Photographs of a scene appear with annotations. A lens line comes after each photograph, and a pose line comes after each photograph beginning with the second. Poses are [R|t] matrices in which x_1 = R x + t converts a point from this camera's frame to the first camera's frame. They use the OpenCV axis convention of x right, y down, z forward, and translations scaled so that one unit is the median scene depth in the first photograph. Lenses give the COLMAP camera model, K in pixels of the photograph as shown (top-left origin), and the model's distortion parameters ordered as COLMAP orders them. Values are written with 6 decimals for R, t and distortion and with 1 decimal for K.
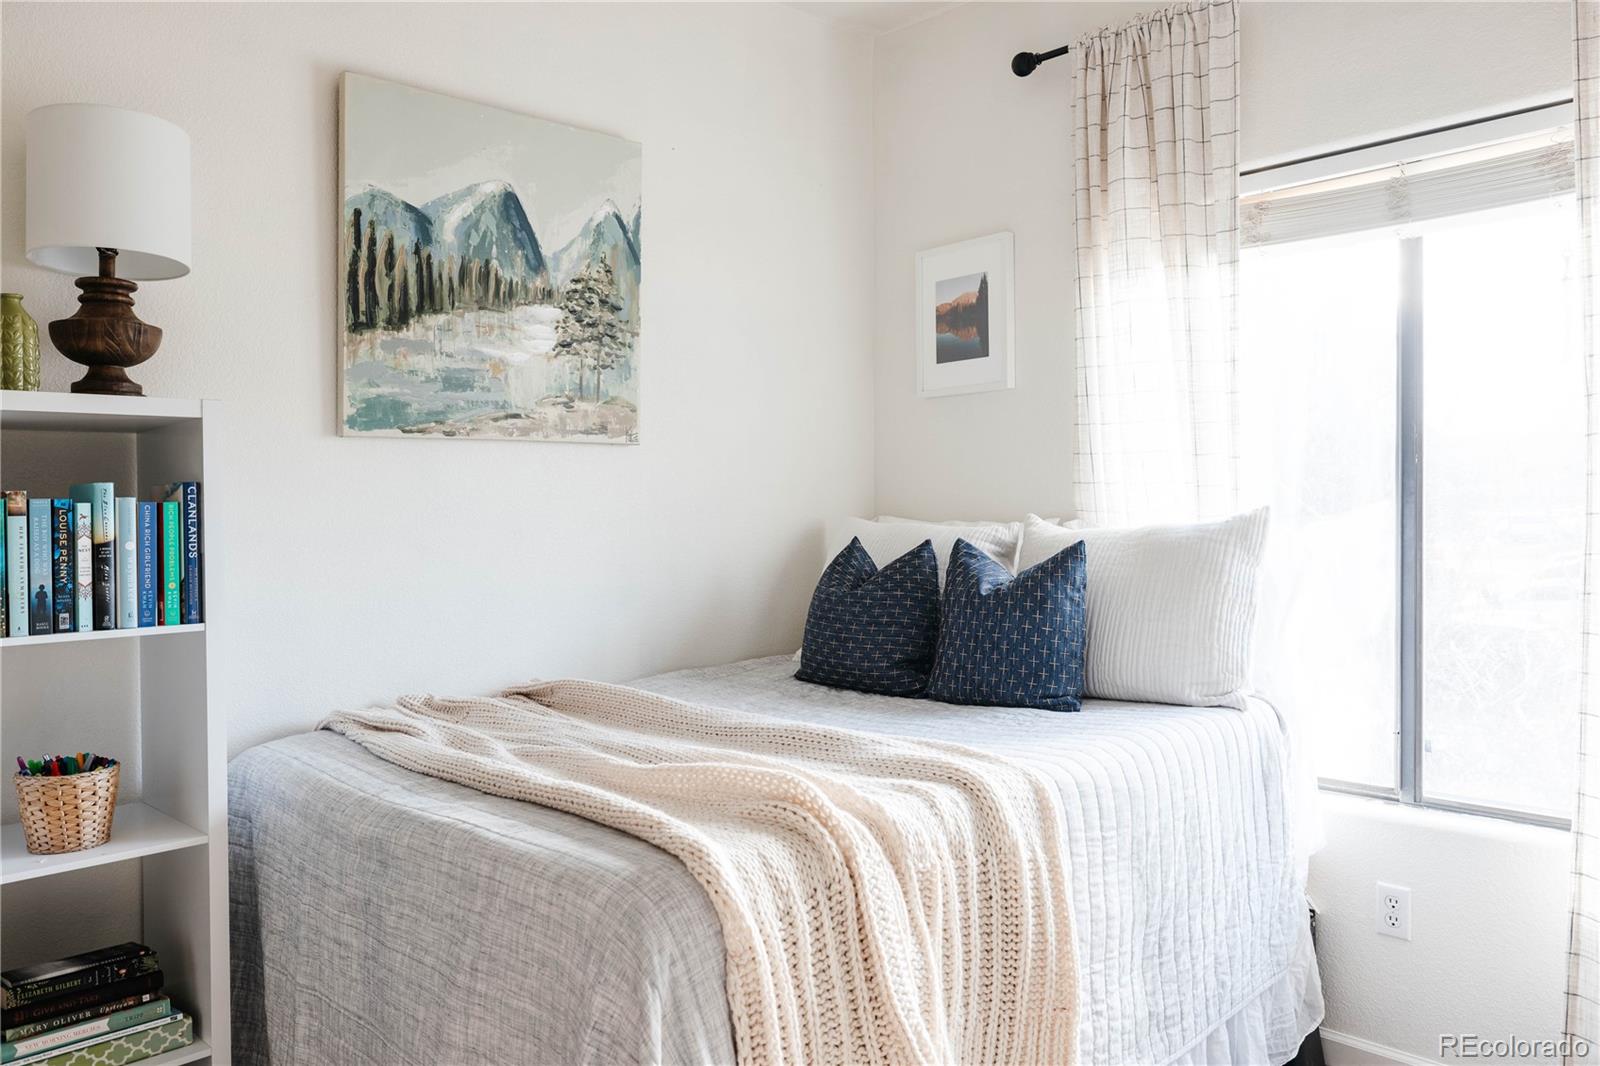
lens RADIAL K [[1221.2, 0, 800.0], [0, 1221.2, 533.0], [0, 0, 1]] dist [0.001630, 0.006785]
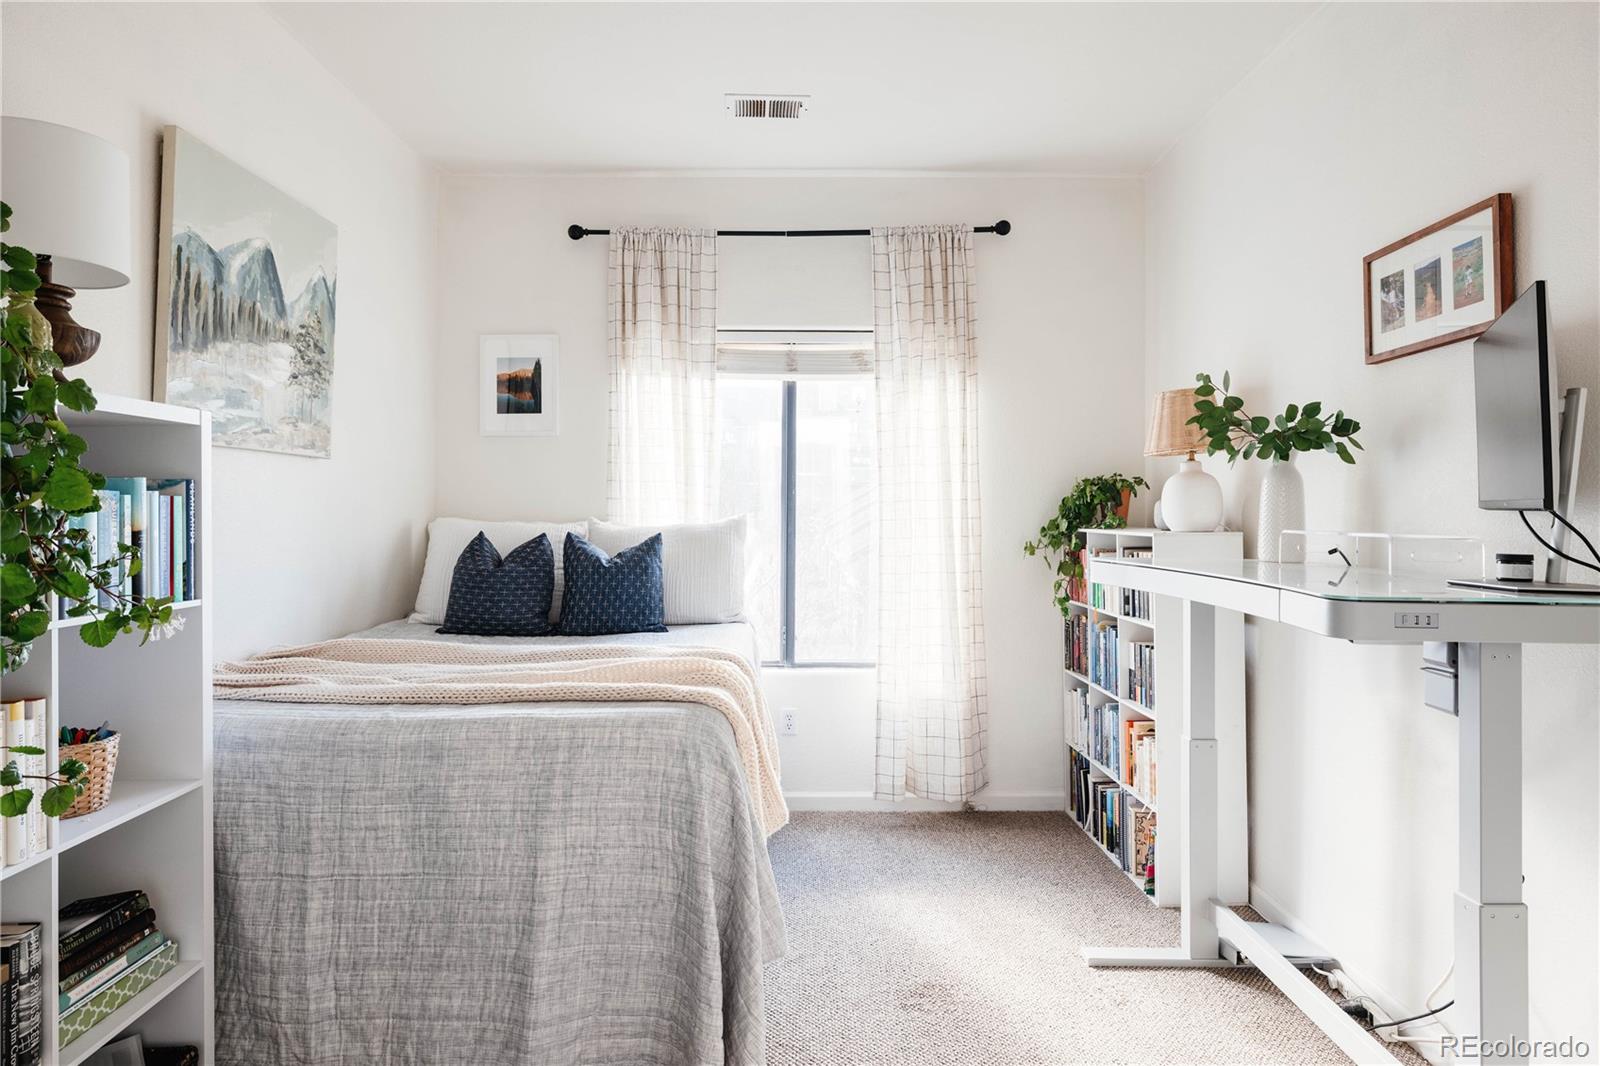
lens RADIAL K [[894.9, 0, 858.2], [0, 894.9, 513.7], [0, 0, 1]] dist [0.001678, 0.001399]
pose [[0.659131, 0.016278, 0.751852, -0.521028], [0.002470, 0.999713, -0.023810, 0.009852], [-0.752024, 0.017551, 0.658902, -0.035768]]
